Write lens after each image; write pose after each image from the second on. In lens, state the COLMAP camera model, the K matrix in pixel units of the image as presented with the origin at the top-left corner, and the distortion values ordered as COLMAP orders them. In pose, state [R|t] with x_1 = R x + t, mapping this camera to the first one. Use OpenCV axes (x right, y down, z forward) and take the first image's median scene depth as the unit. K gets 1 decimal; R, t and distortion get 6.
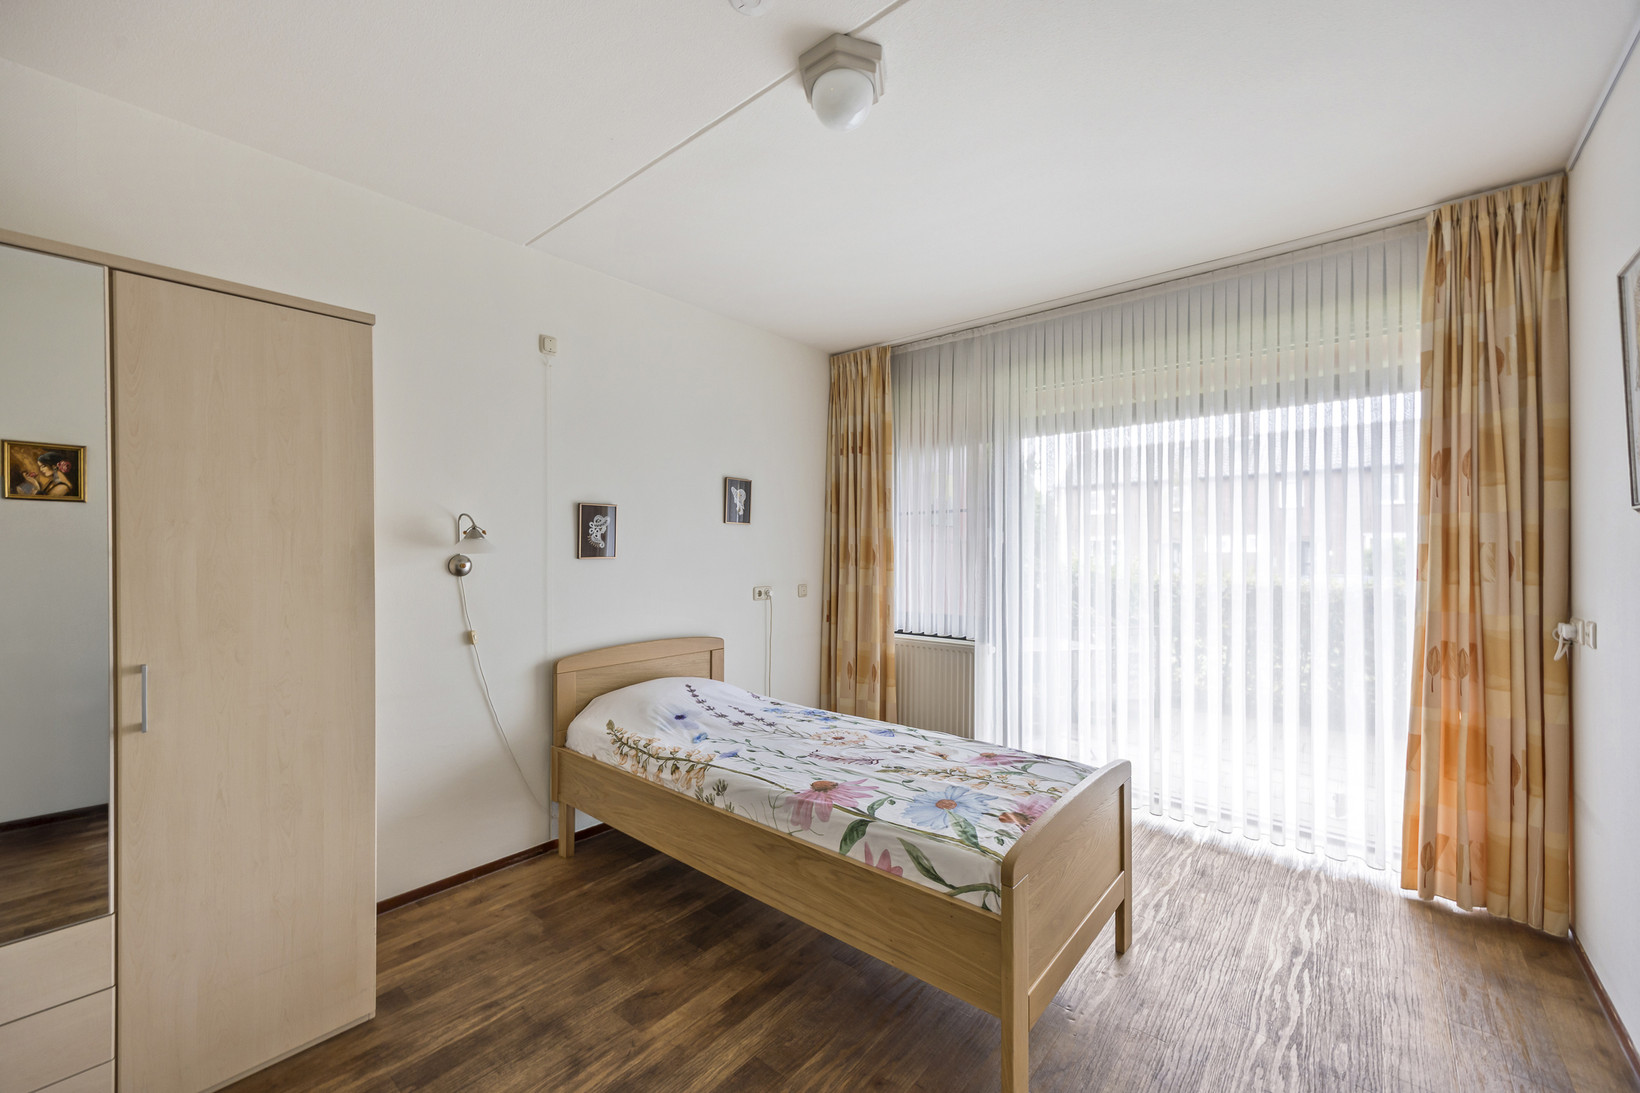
lens RADIAL K [[651.5, 0, 802.7], [0, 651.5, 549.2], [0, 0, 1]] dist [0.000226, -0.000007]
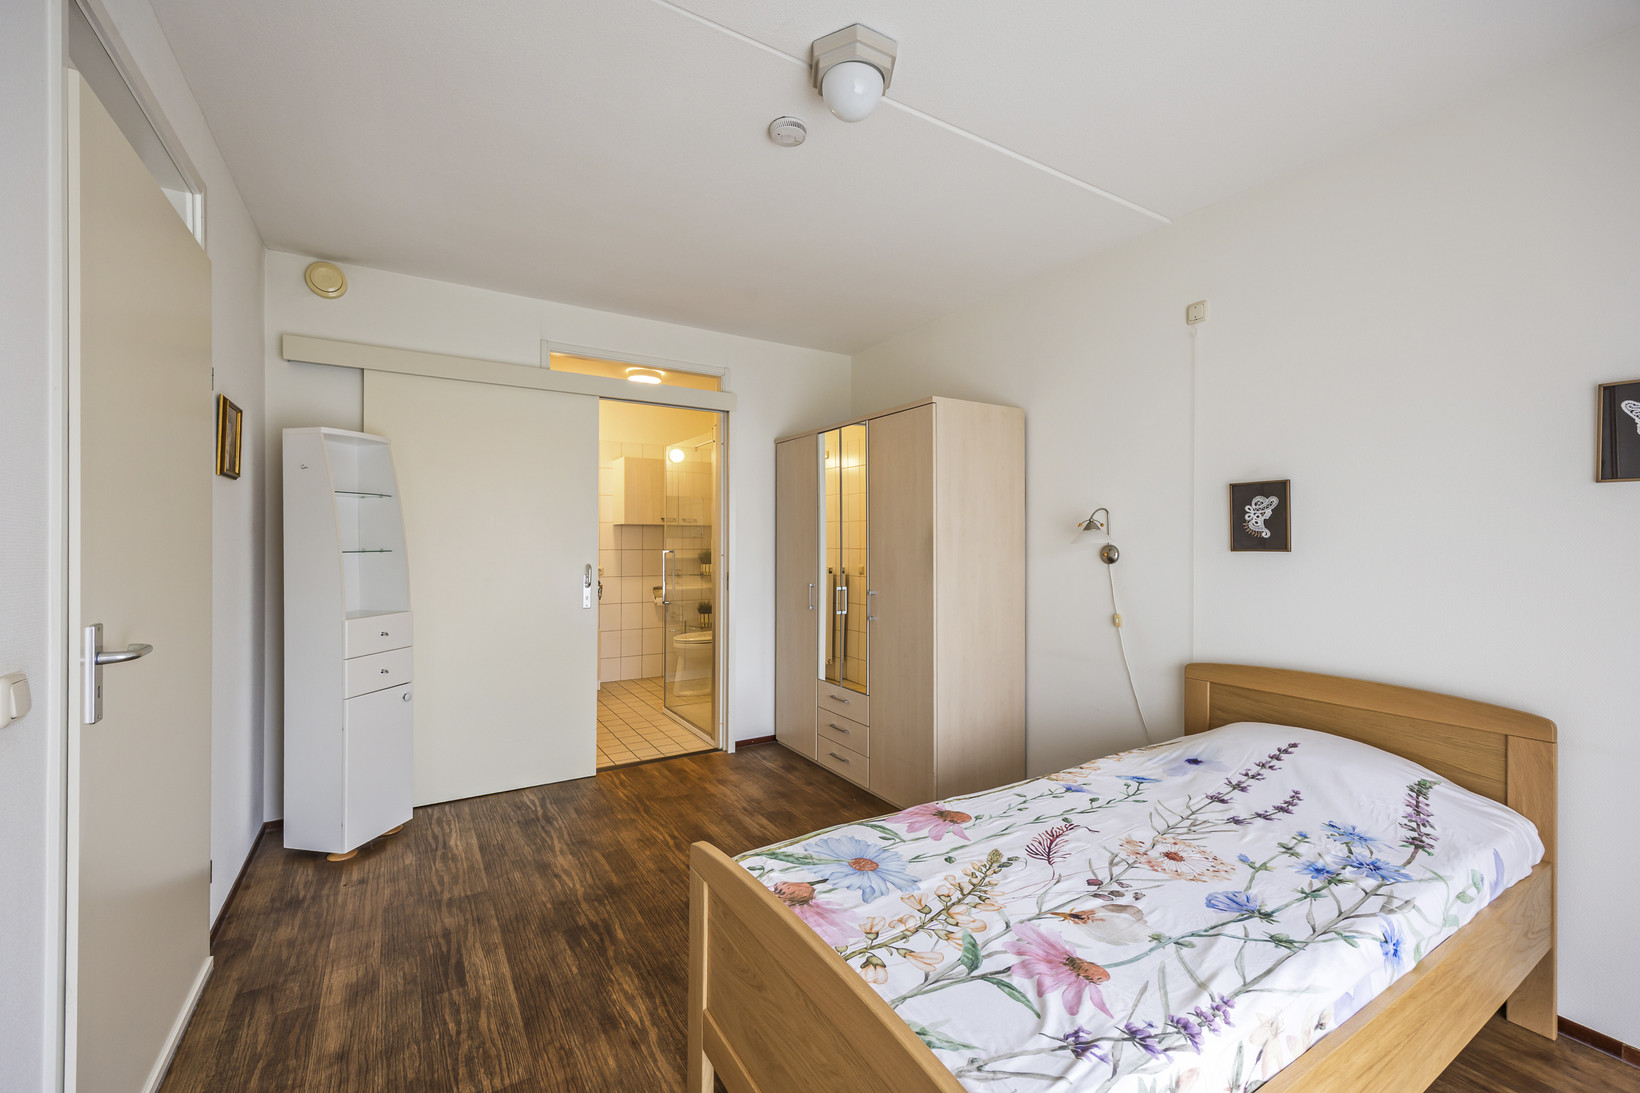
lens RADIAL K [[659.8, 0, 791.4], [0, 659.8, 542.5], [0, 0, 1]] dist [0.000220, -0.000194]
pose [[-0.316811, 0.004026, -0.948480, 0.819452], [0.003740, 0.999989, 0.002996, -0.000984], [0.948481, -0.002598, -0.316823, 0.954871]]
